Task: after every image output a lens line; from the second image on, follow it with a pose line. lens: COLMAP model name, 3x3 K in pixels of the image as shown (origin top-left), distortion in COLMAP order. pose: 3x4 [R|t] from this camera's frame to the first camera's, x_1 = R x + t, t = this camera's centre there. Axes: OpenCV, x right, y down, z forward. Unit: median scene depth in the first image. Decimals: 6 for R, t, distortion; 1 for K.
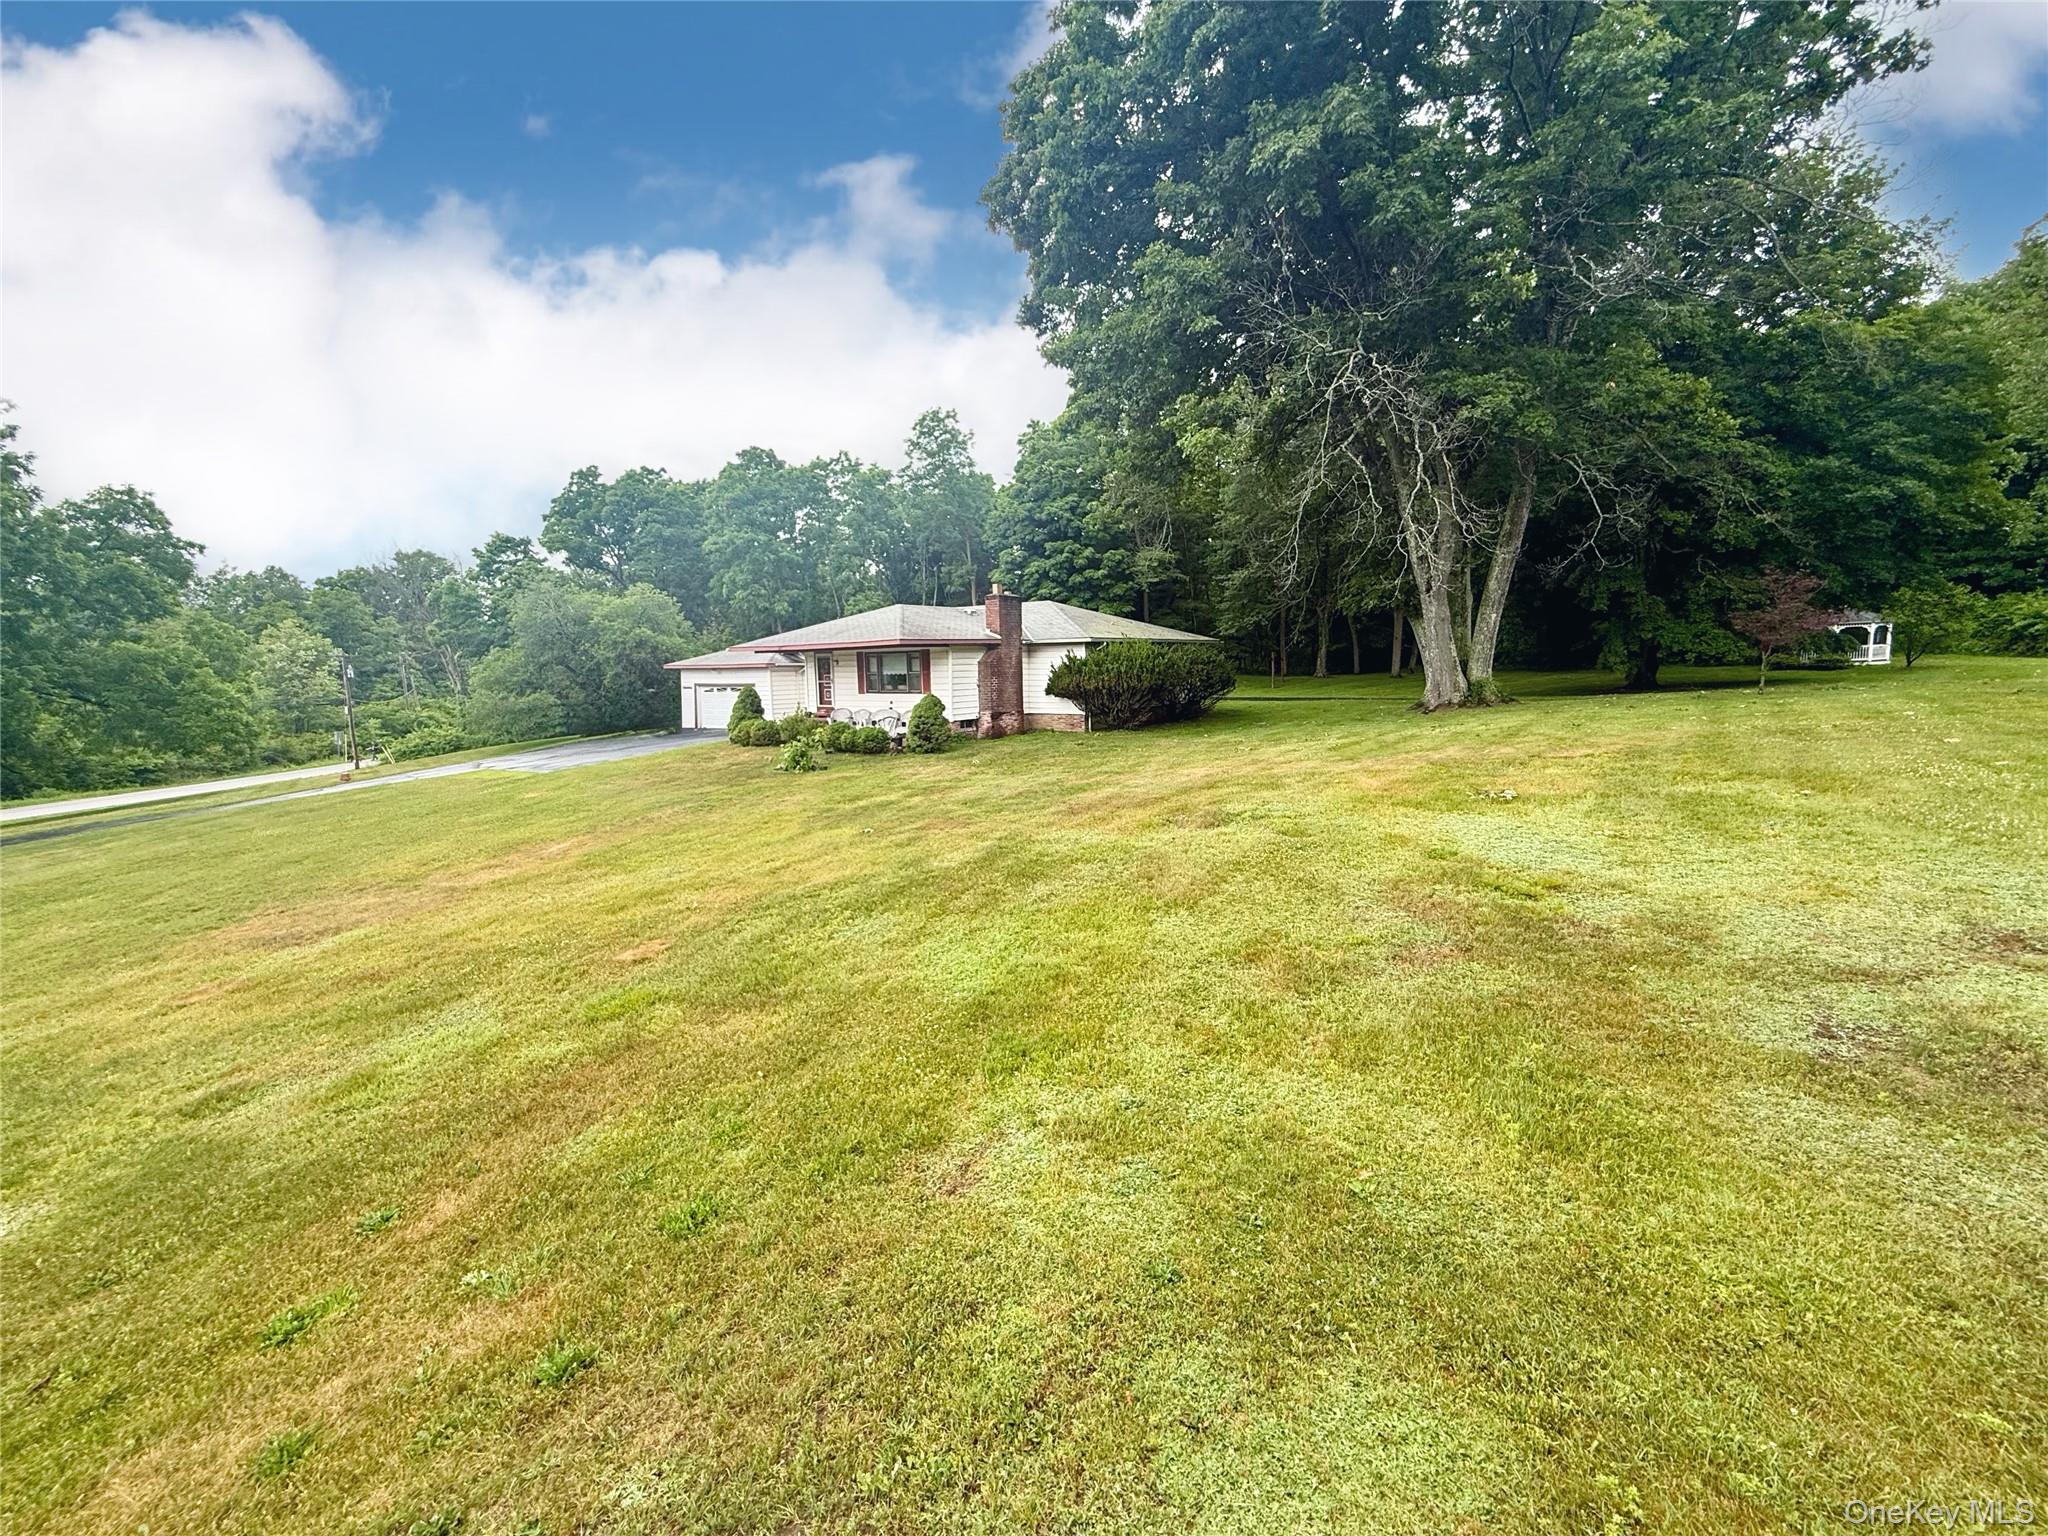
lens RADIAL K [[804.9, 0, 1024.5], [0, 804.9, 764.5], [0, 0, 1]] dist [-0.001315, 0.000524]
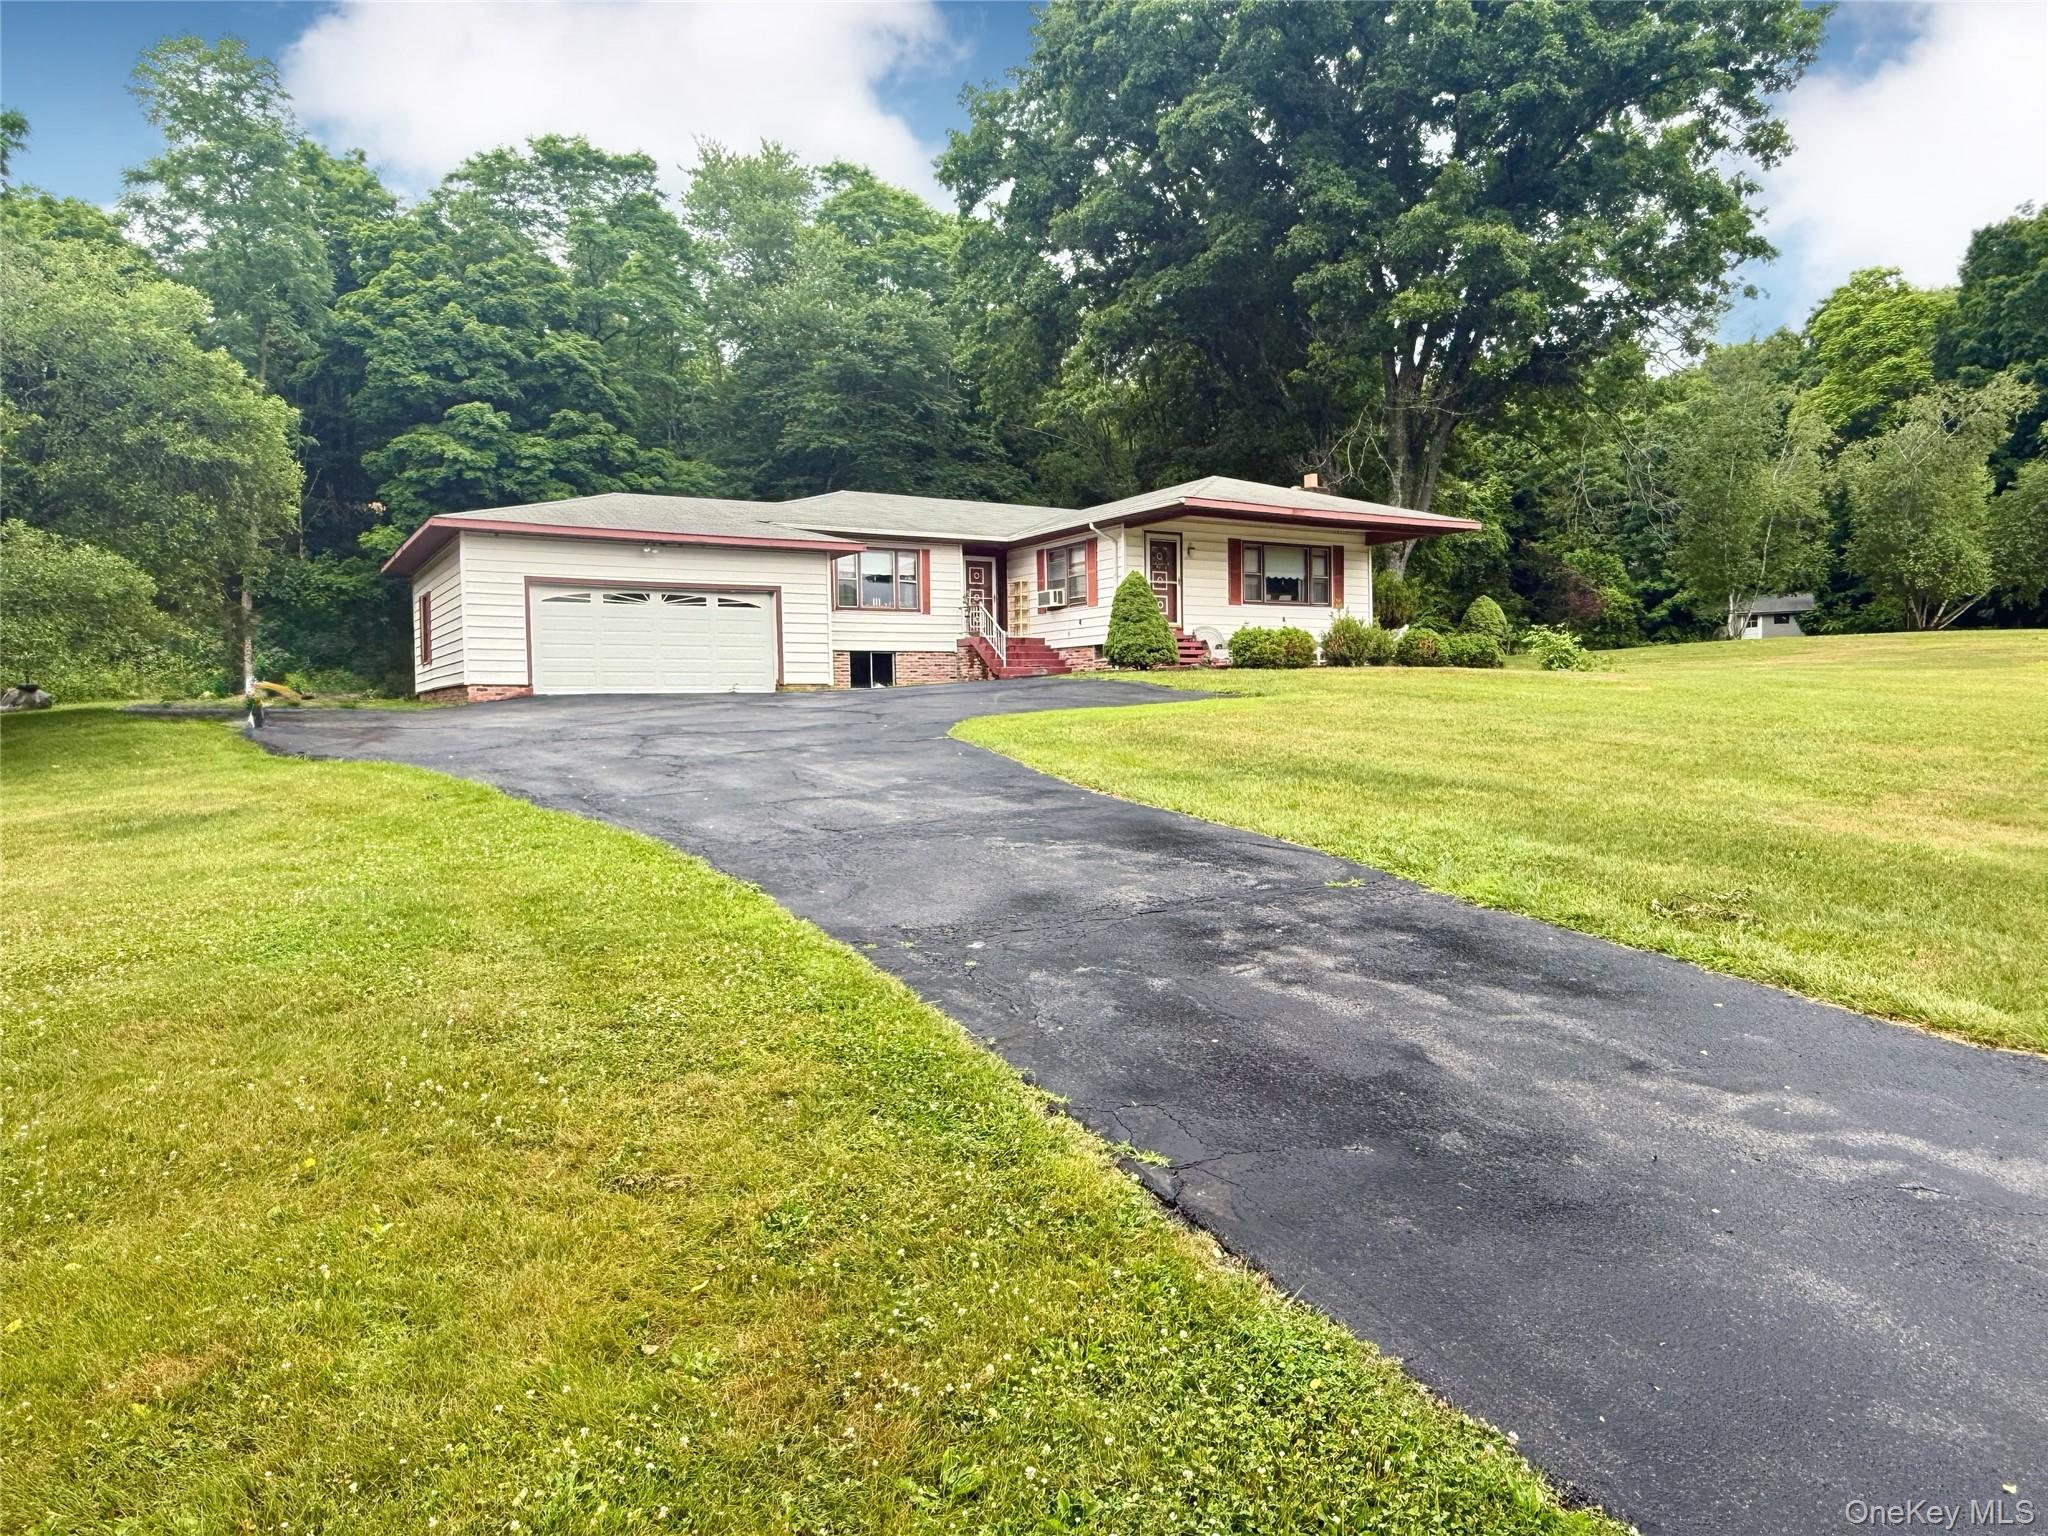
lens RADIAL K [[1314.2, 0, 1033.8], [0, 1314.2, 770.0], [0, 0, 1]] dist [0.002769, 0.001370]
pose [[0.376614, -0.021803, 0.926113, -1.311995], [0.128864, 0.991236, -0.029068, 0.054766], [-0.917363, 0.130290, 0.376123, 0.825921]]
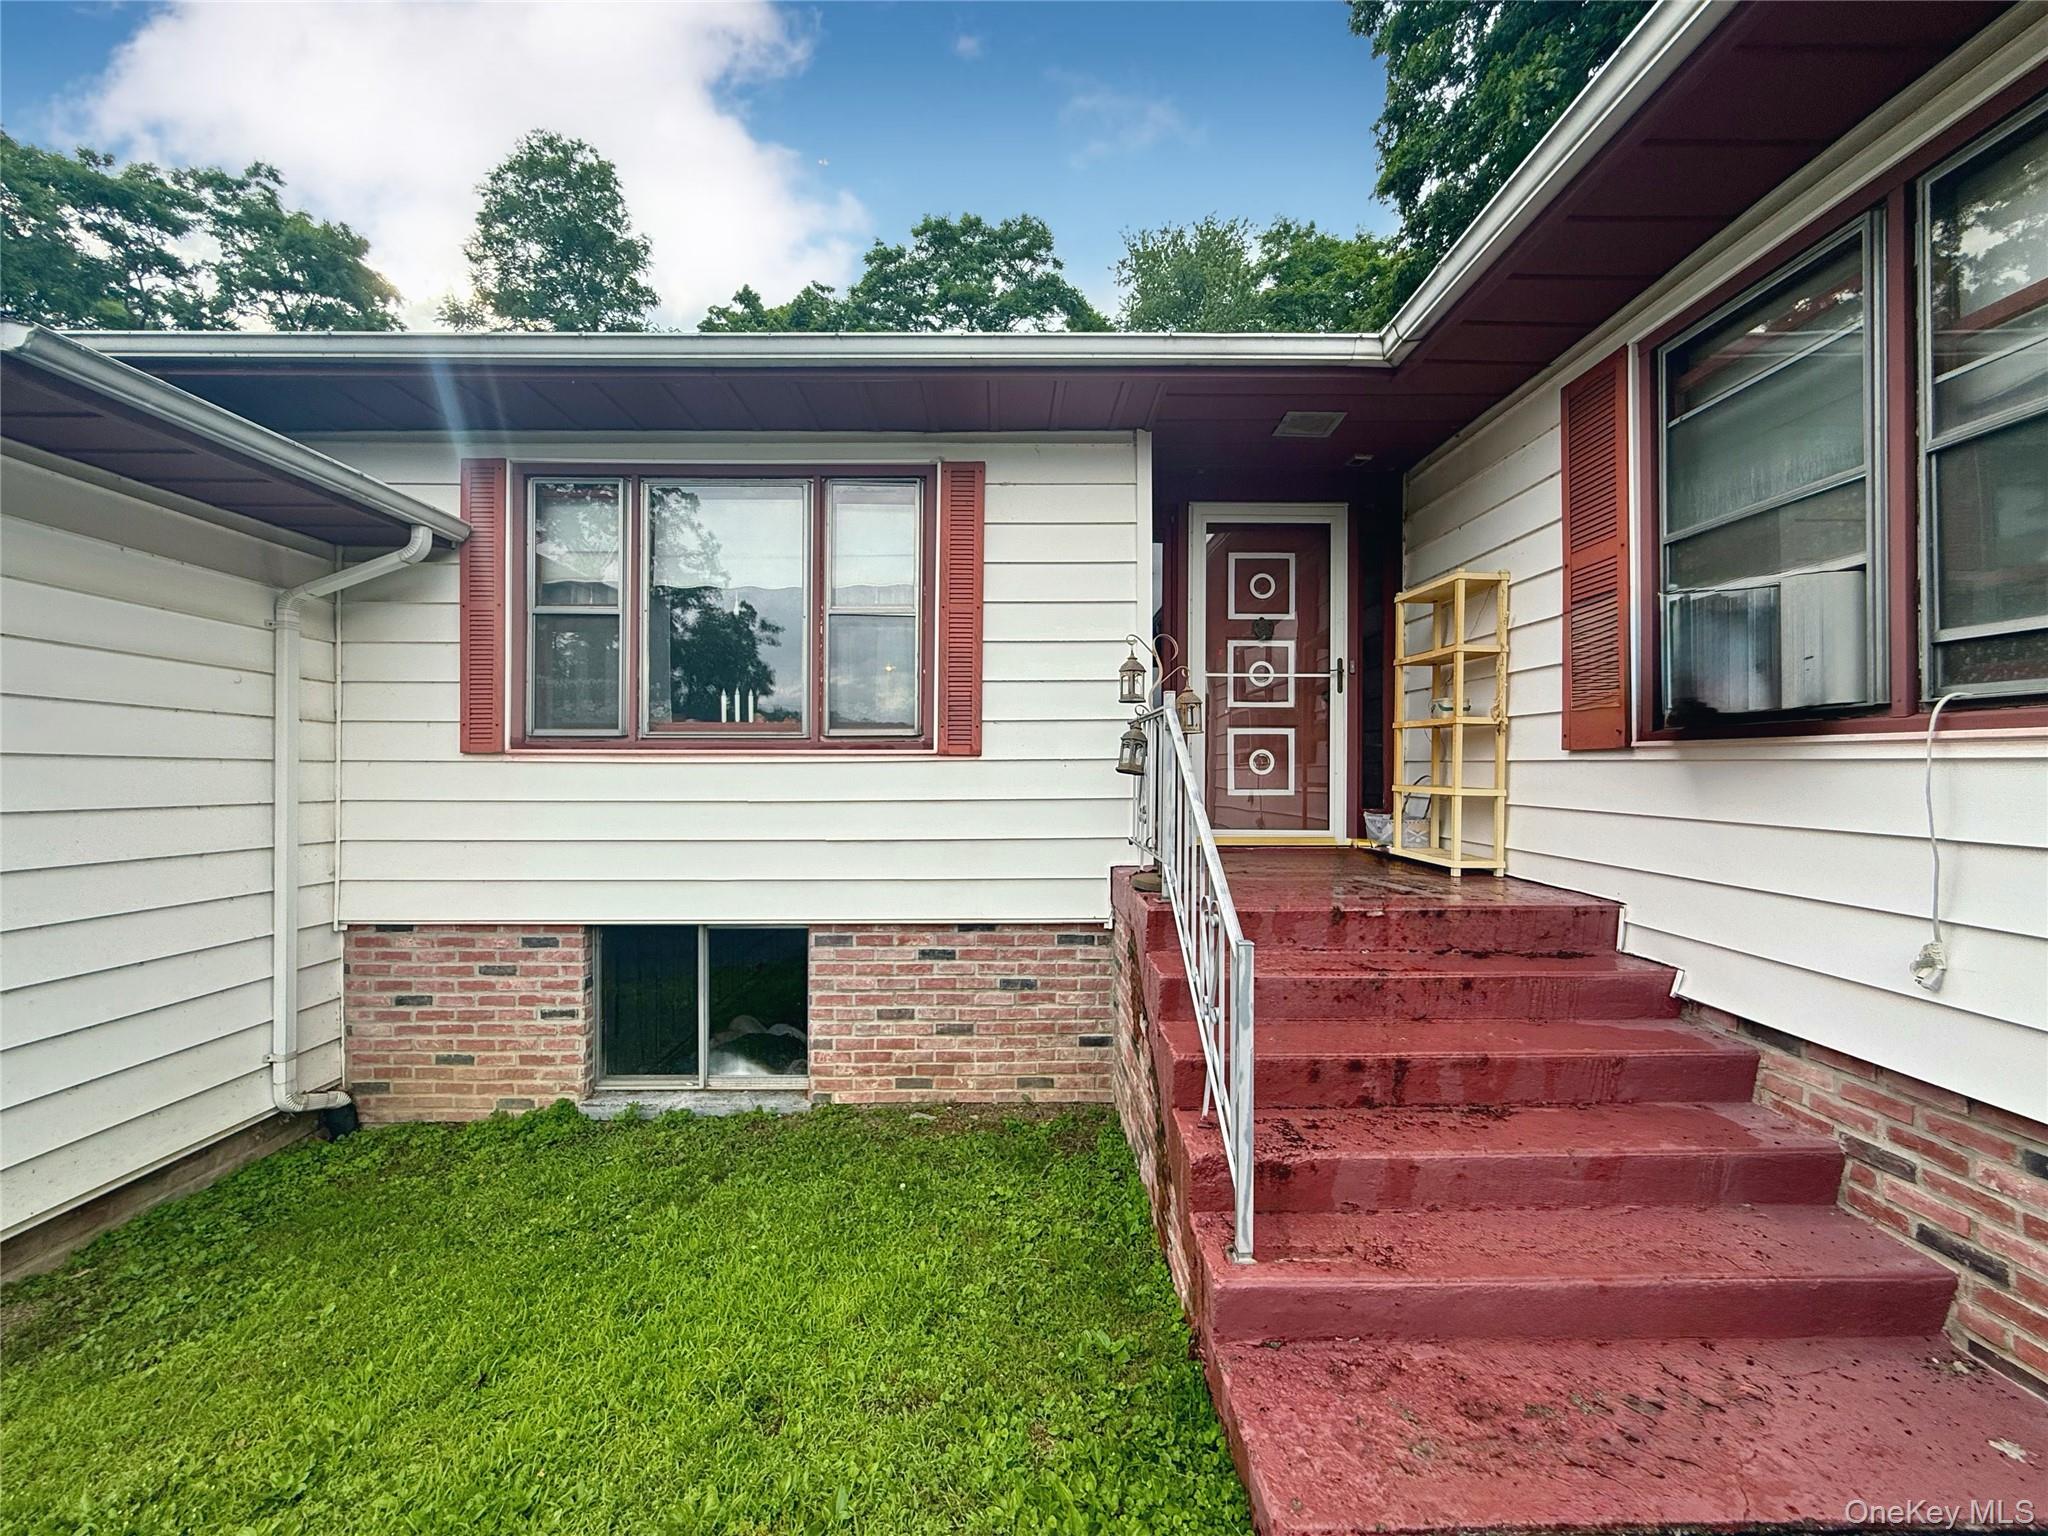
lens RADIAL K [[816.5, 0, 1026.5], [0, 816.5, 763.6], [0, 0, 1]] dist [-0.000135, 0.000148]
pose [[0.797017, 0.025319, 0.603426, -0.371133], [0.059772, 0.990909, -0.120525, -0.103719], [-0.600992, 0.132129, 0.788258, 1.193215]]
